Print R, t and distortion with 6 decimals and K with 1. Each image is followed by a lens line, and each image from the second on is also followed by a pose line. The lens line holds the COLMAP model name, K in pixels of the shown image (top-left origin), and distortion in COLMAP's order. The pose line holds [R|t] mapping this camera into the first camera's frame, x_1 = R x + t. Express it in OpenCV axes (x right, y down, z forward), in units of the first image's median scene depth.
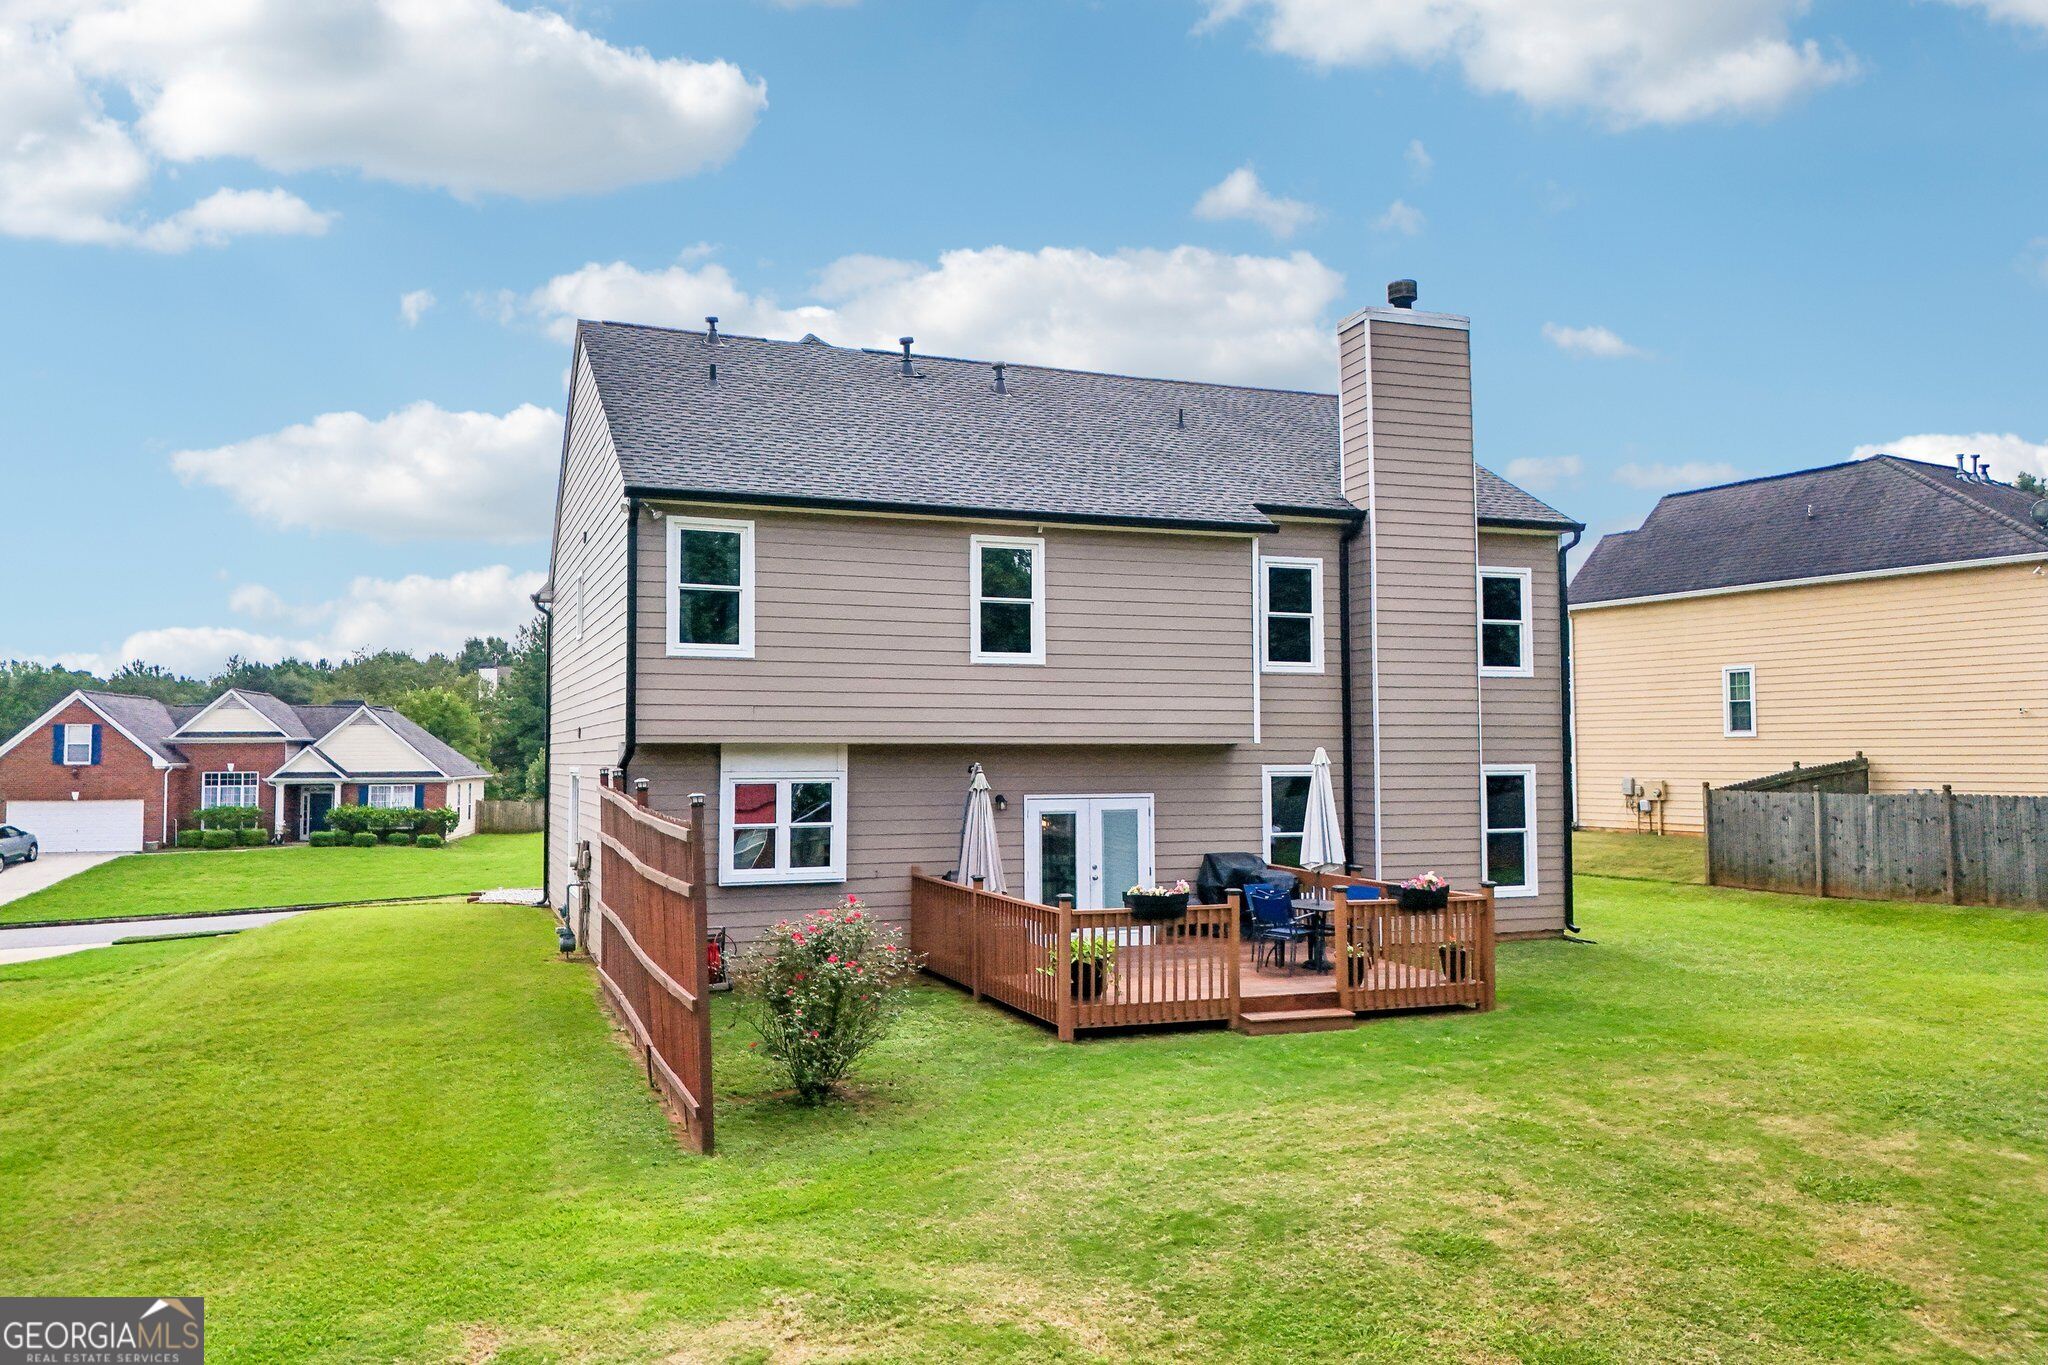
lens RADIAL K [[1514.6, 0, 1024.0], [0, 1514.6, 682.5], [0, 0, 1]] dist [0.048780, -0.045136]
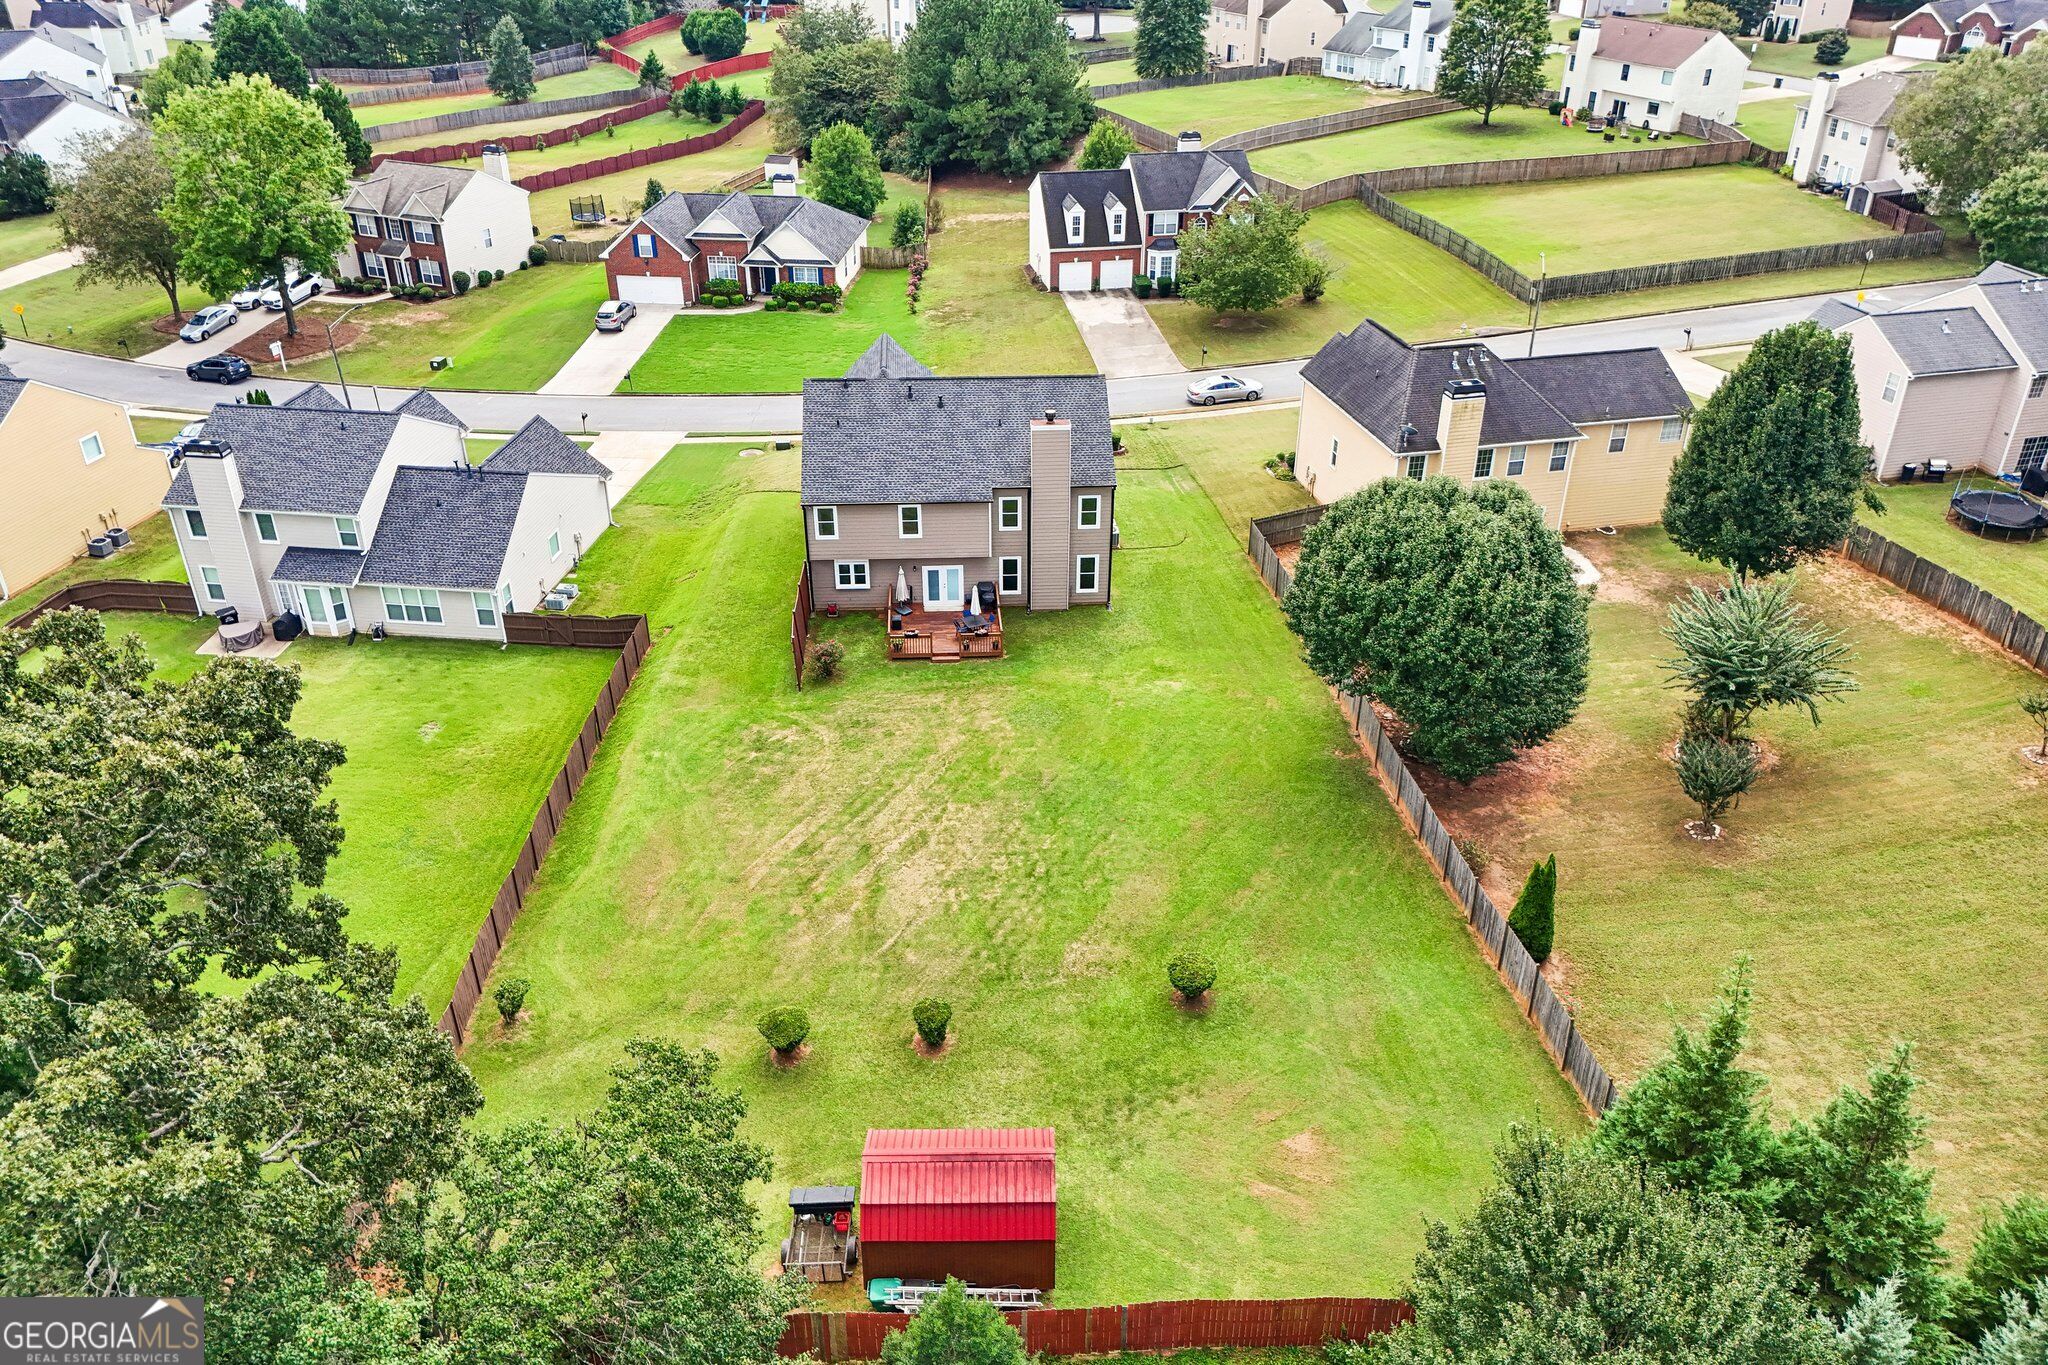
lens RADIAL K [[1514.6, 0, 1024.0], [0, 1514.6, 682.5], [0, 0, 1]] dist [0.048780, -0.045136]
pose [[0.952413, 0.157087, -0.261216, 1.091673], [0.008821, 0.842412, 0.538761, -1.462180], [0.304684, -0.515427, 0.800938, -1.731944]]
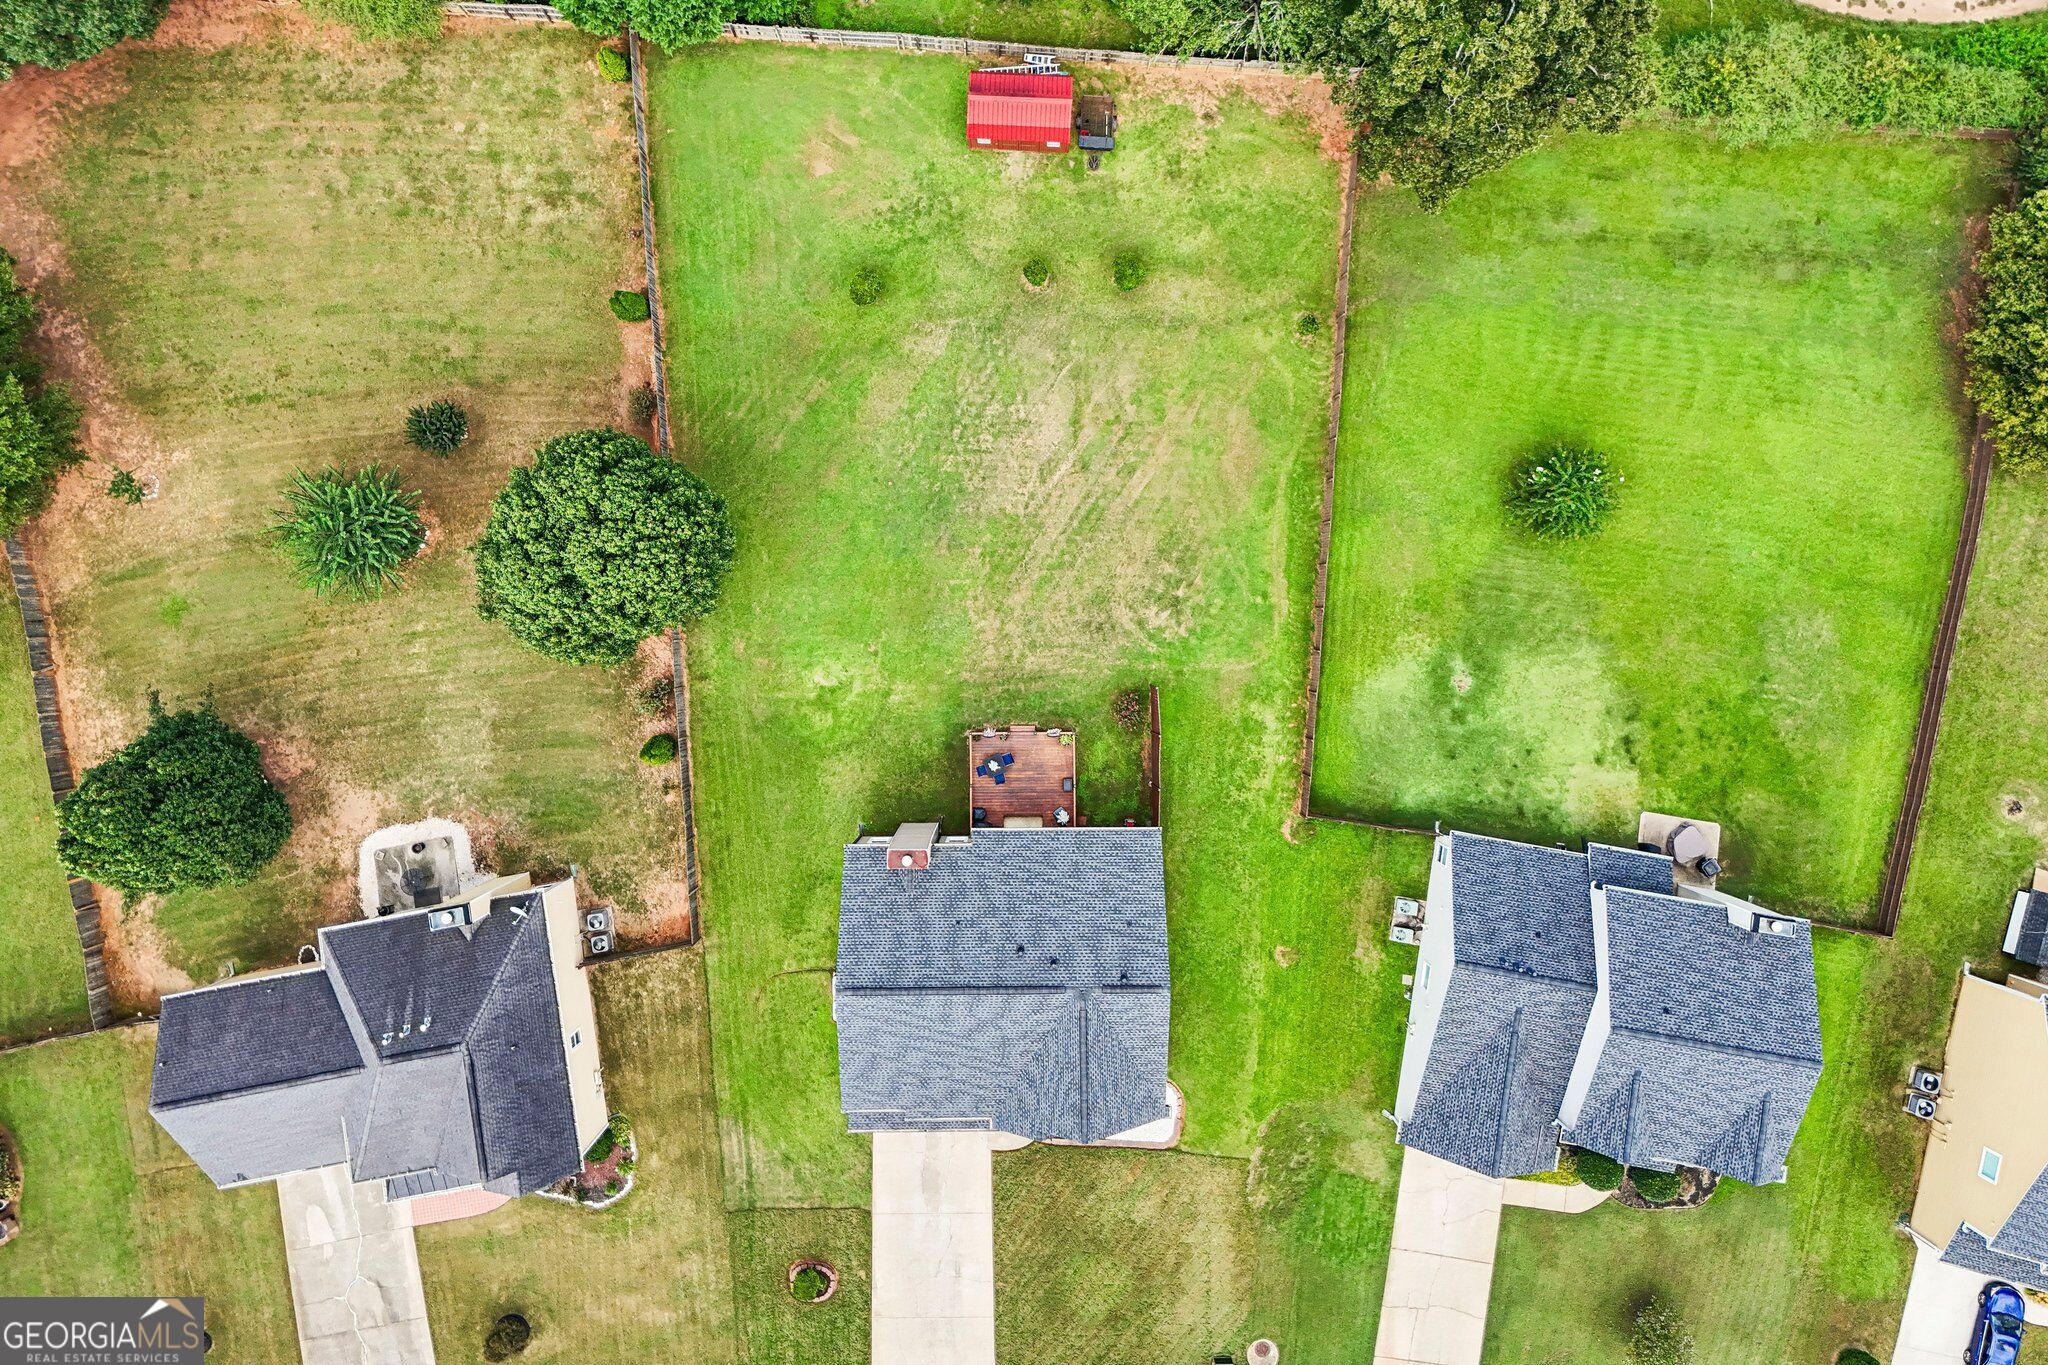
lens RADIAL K [[1514.6, 0, 1024.0], [0, 1514.6, 682.5], [0, 0, 1]] dist [0.048780, -0.045136]
pose [[-0.934360, -0.356115, -0.012410, 0.212882], [-0.044913, 0.083149, 0.995524, -3.229793], [-0.353490, 0.930735, -0.093685, 0.912516]]
